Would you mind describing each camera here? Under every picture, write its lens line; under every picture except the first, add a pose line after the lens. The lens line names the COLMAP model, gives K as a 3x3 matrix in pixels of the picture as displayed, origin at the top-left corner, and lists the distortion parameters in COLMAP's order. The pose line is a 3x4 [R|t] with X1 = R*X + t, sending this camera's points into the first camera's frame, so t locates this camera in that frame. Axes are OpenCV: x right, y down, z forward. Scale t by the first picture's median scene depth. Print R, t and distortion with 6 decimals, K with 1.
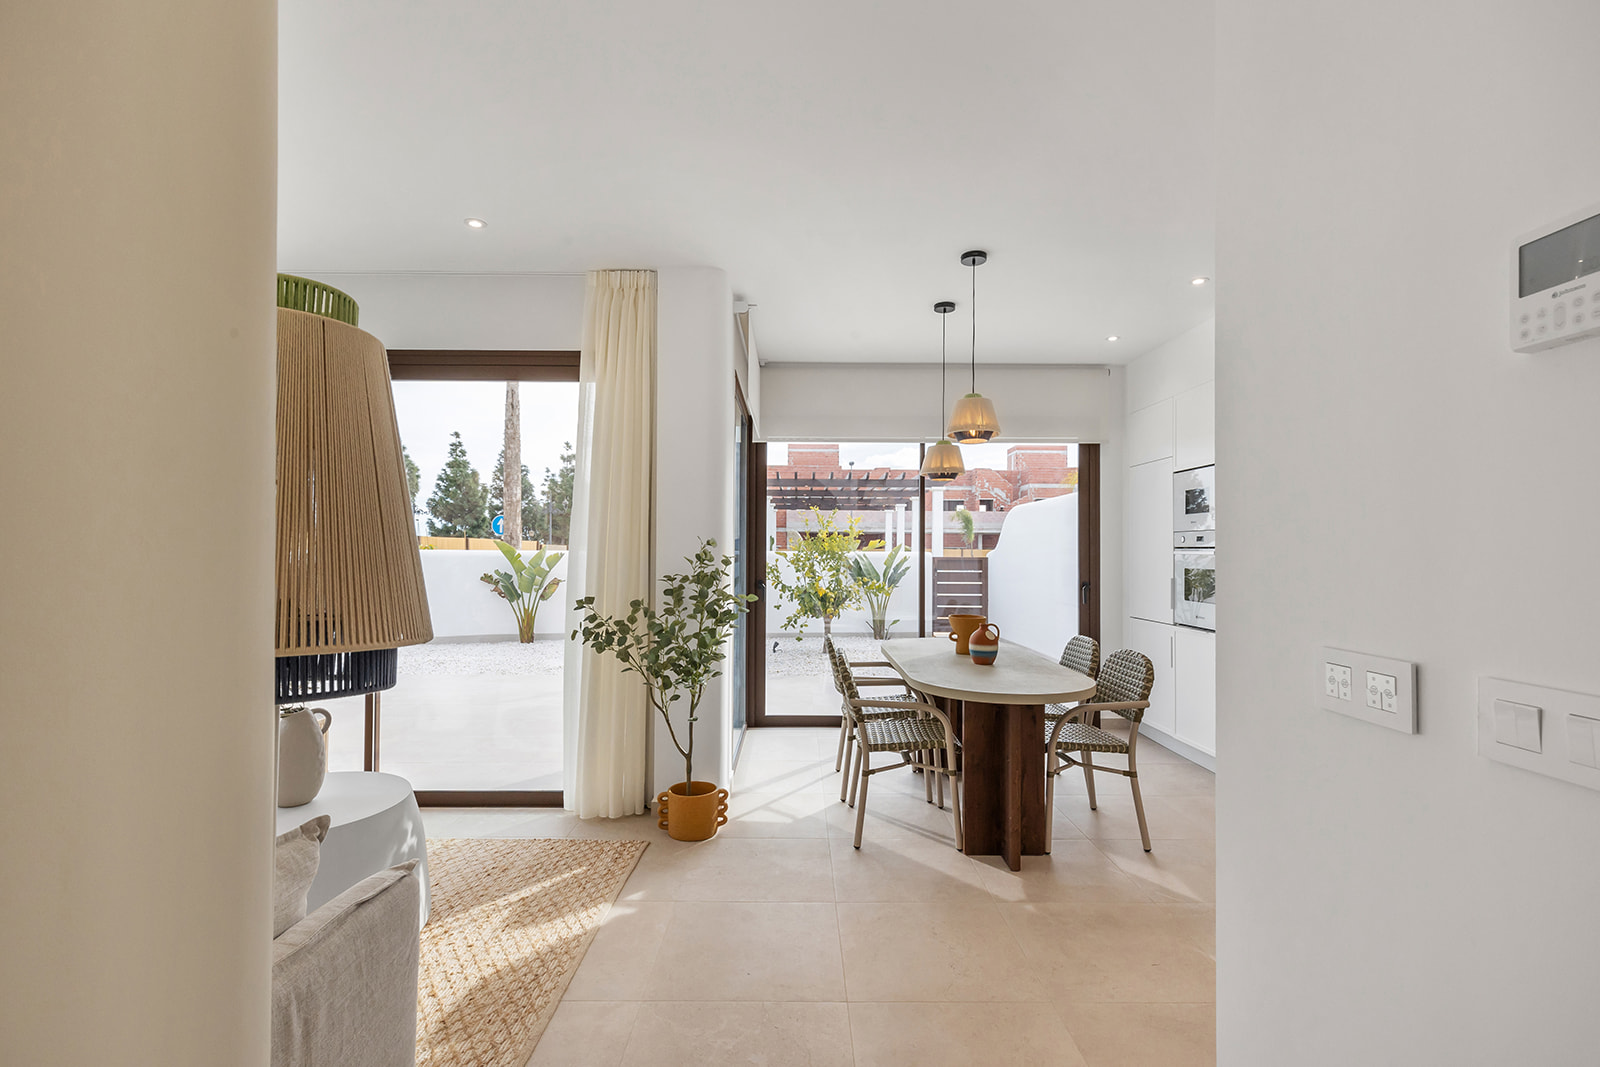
lens RADIAL K [[715.5, 0, 802.0], [0, 715.5, 555.5], [0, 0, 1]] dist [0.001175, 0.000779]
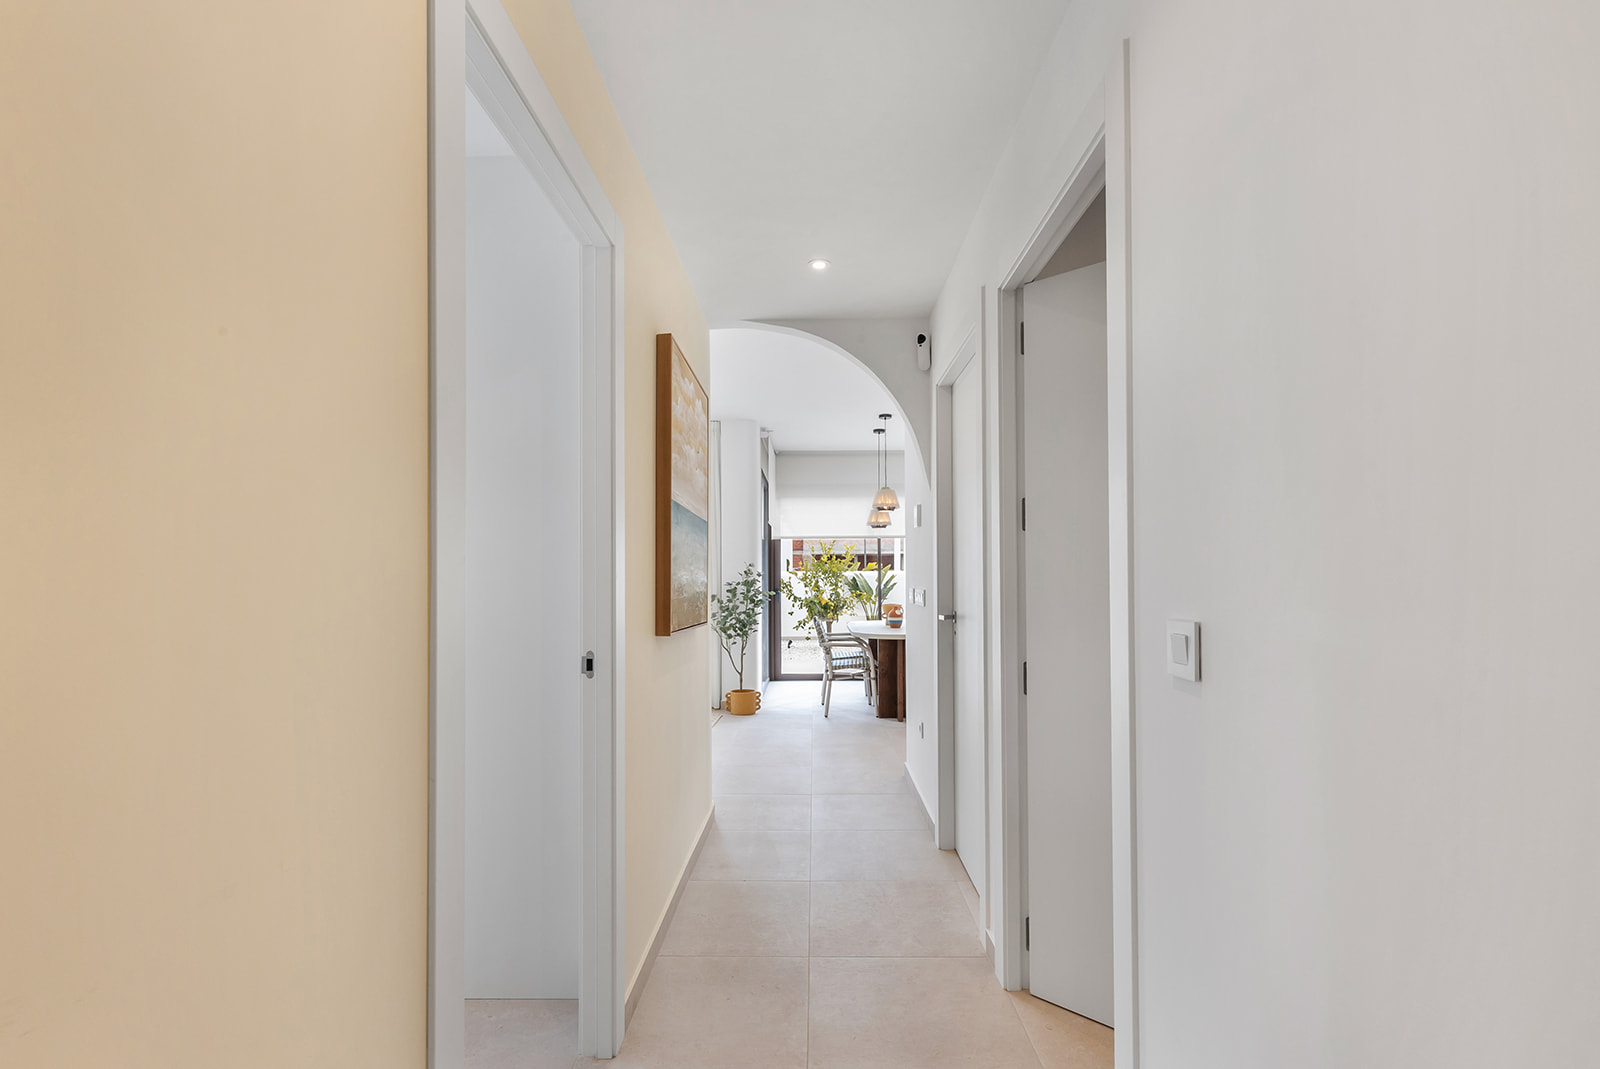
lens RADIAL K [[715.5, 0, 802.0], [0, 715.5, 556.5], [0, 0, 1]] dist [0.001175, 0.000779]
pose [[0.999625, -0.010577, -0.025267, 0.059388], [0.009830, 0.999516, -0.029501, 0.016866], [0.025567, 0.029241, 0.999245, -0.917319]]
